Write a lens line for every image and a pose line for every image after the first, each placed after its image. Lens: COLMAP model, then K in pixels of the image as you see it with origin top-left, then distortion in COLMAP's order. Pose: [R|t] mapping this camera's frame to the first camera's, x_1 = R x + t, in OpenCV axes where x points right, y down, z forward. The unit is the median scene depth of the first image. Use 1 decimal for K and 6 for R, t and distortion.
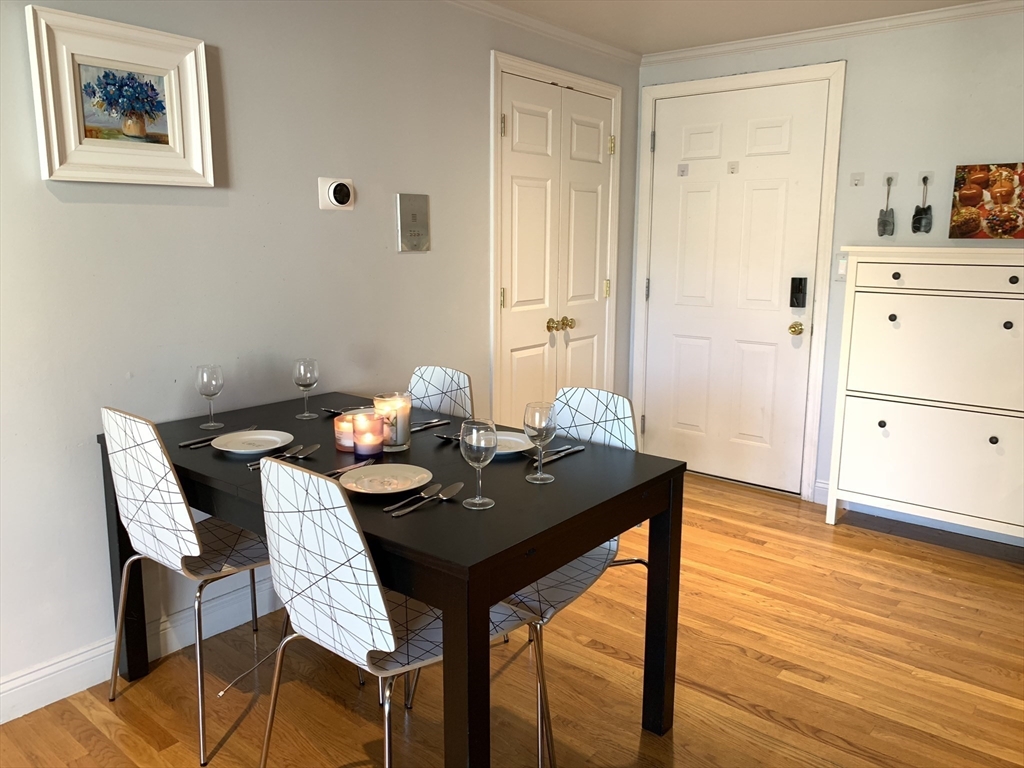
lens RADIAL K [[790.7, 0, 496.8], [0, 790.7, 384.6], [0, 0, 1]] dist [0.018669, -0.028629]
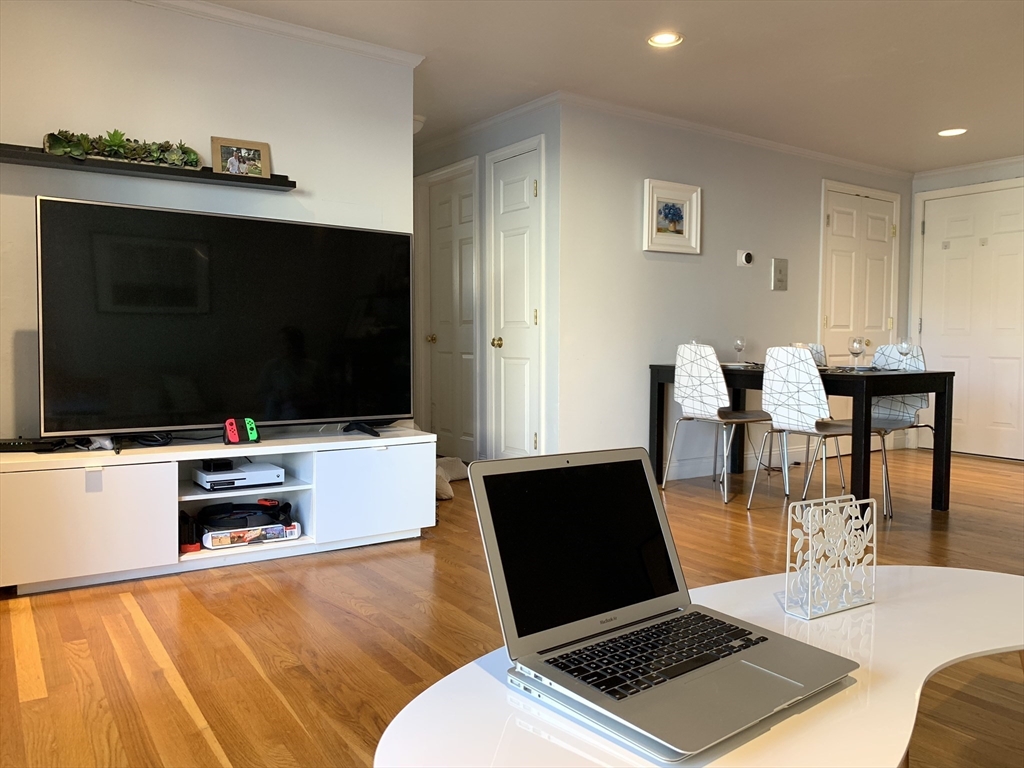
lens RADIAL K [[790.7, 0, 500.0], [0, 790.7, 373.6], [0, 0, 1]] dist [0.018669, -0.028629]
pose [[0.961265, 0.015284, -0.275200, -0.202016], [-0.052119, 0.990528, -0.127038, 0.258844], [0.270652, 0.136461, 0.952957, -0.791000]]
